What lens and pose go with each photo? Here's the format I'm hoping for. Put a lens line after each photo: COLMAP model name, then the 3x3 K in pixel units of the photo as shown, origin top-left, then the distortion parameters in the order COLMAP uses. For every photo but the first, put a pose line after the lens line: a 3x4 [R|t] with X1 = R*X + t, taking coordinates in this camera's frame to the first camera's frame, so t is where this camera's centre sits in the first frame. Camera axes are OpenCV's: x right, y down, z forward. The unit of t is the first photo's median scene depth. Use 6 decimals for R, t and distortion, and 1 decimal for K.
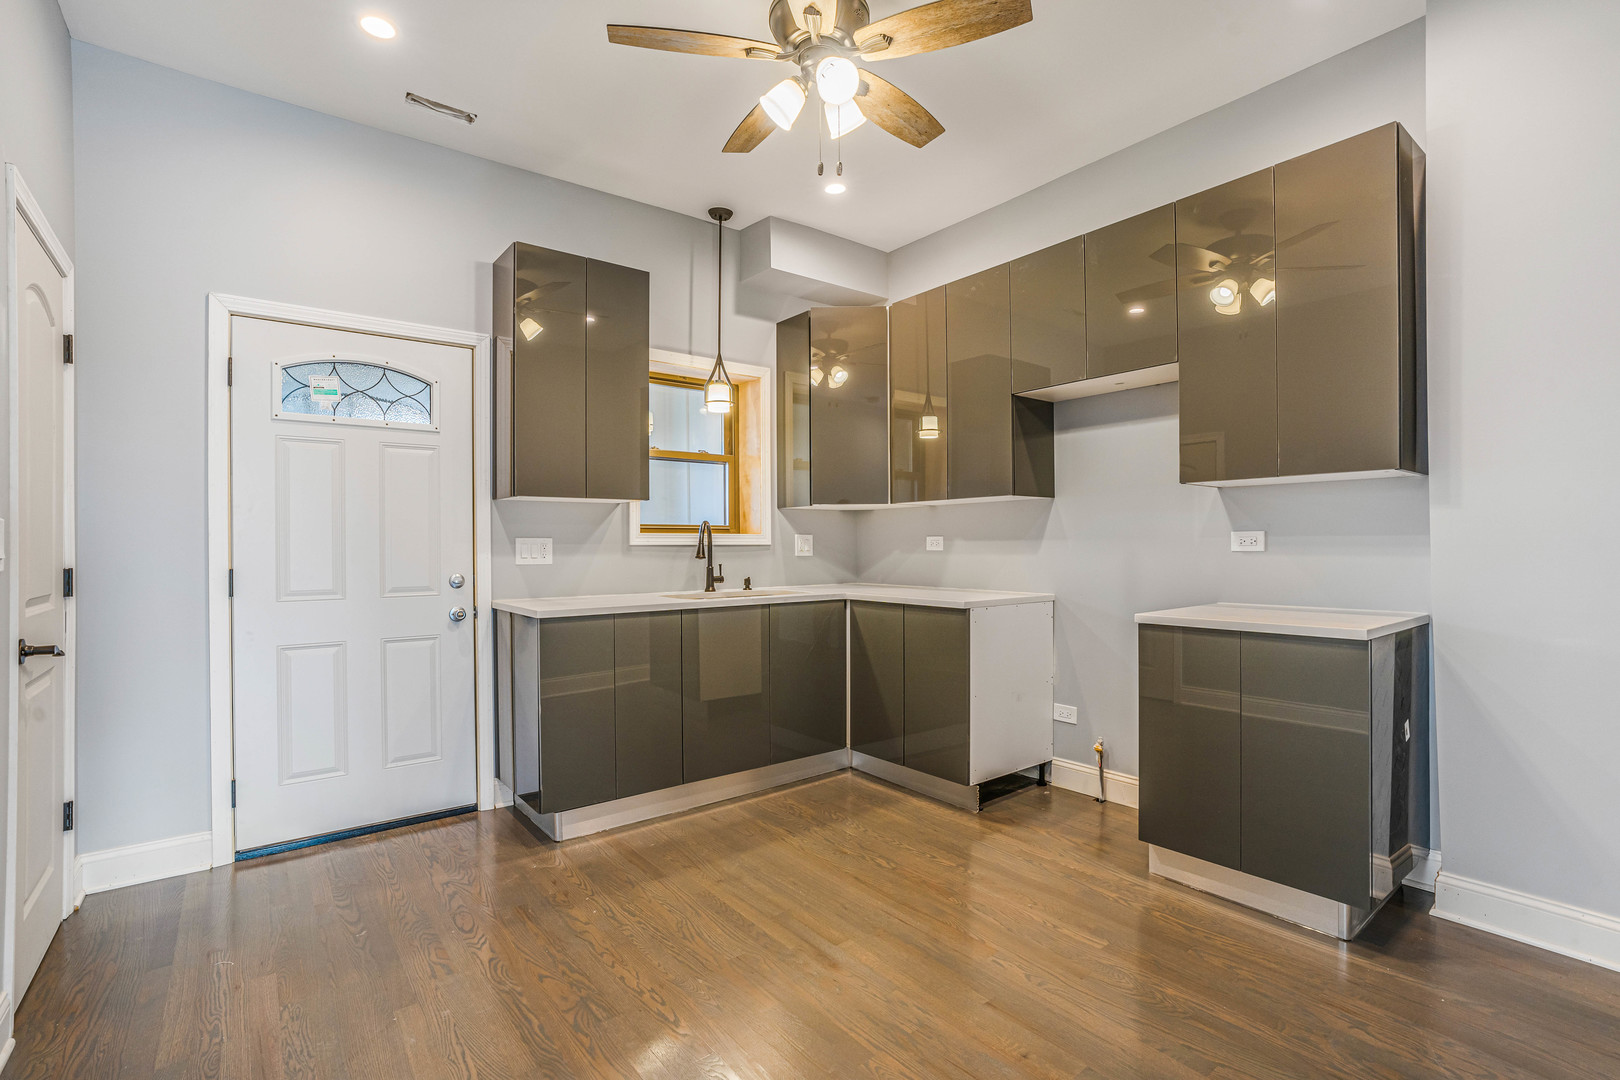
lens RADIAL K [[765.1, 0, 813.5], [0, 765.1, 548.3], [0, 0, 1]] dist [-0.000905, 0.000190]
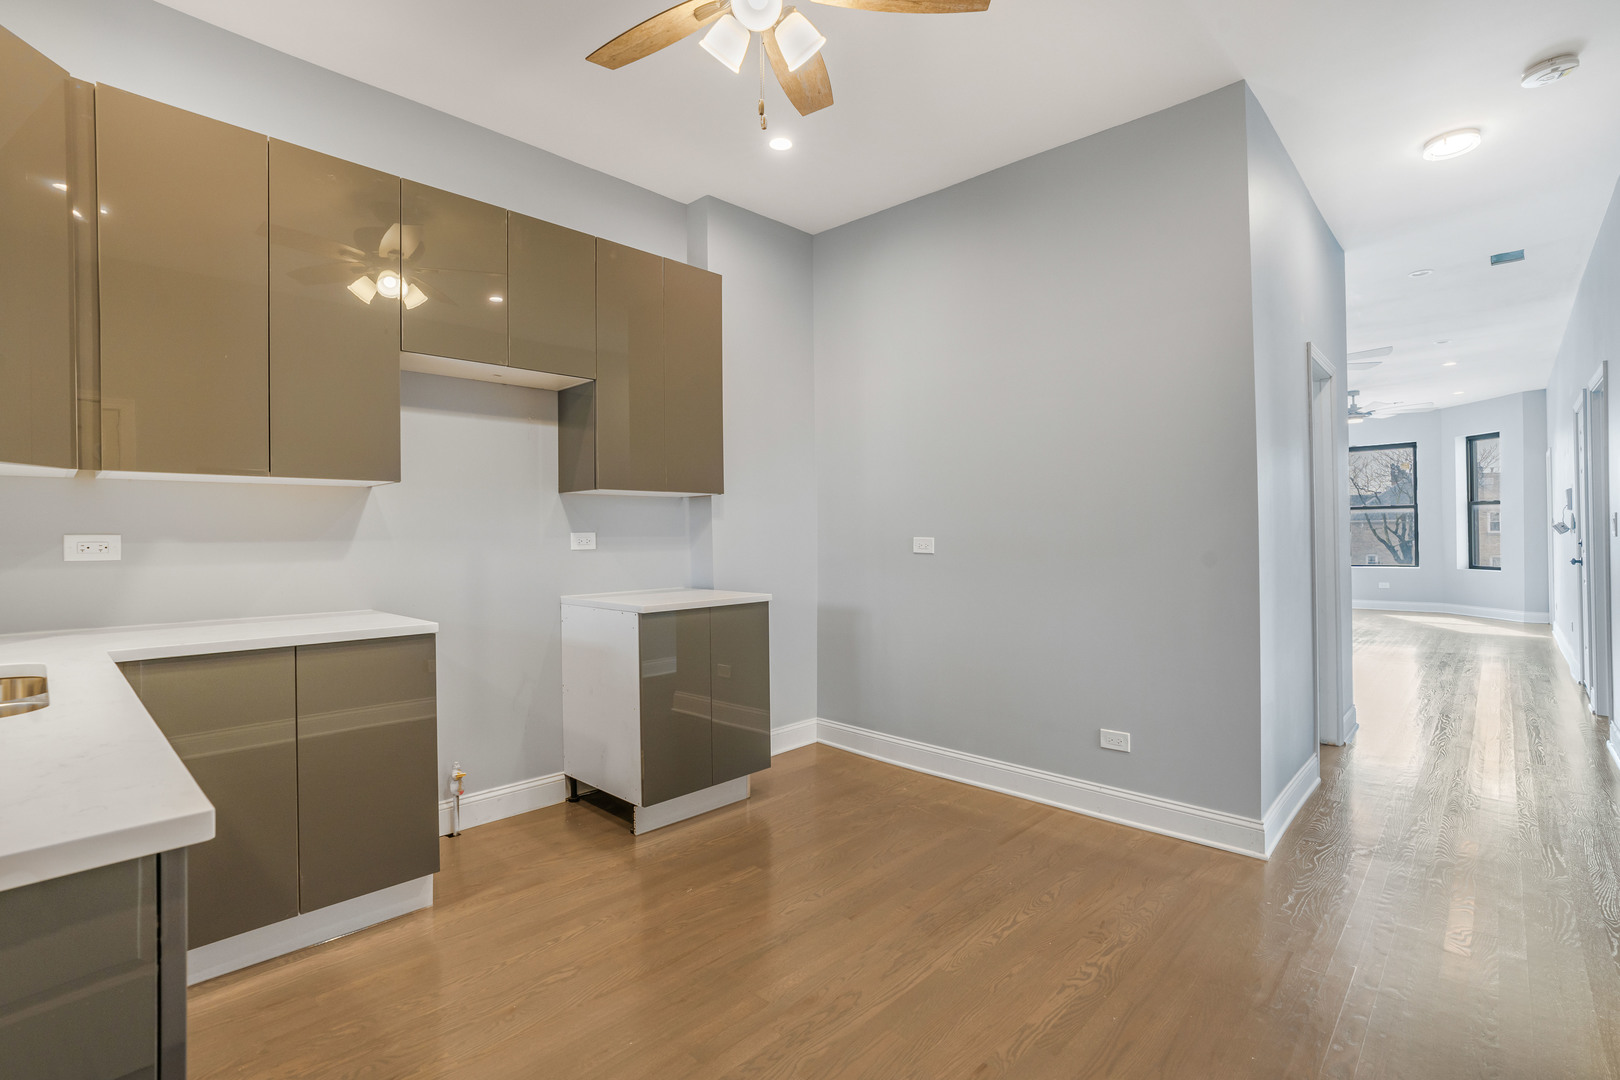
lens RADIAL K [[765.3, 0, 810.0], [0, 765.3, 540.0], [0, 0, 1]] dist [-0.001060, 0.000010]
pose [[-0.149571, 0.006280, 0.988731, -0.656613], [0.020065, 0.999793, -0.003315, -0.000183], [-0.988547, 0.019343, -0.149667, 0.842139]]
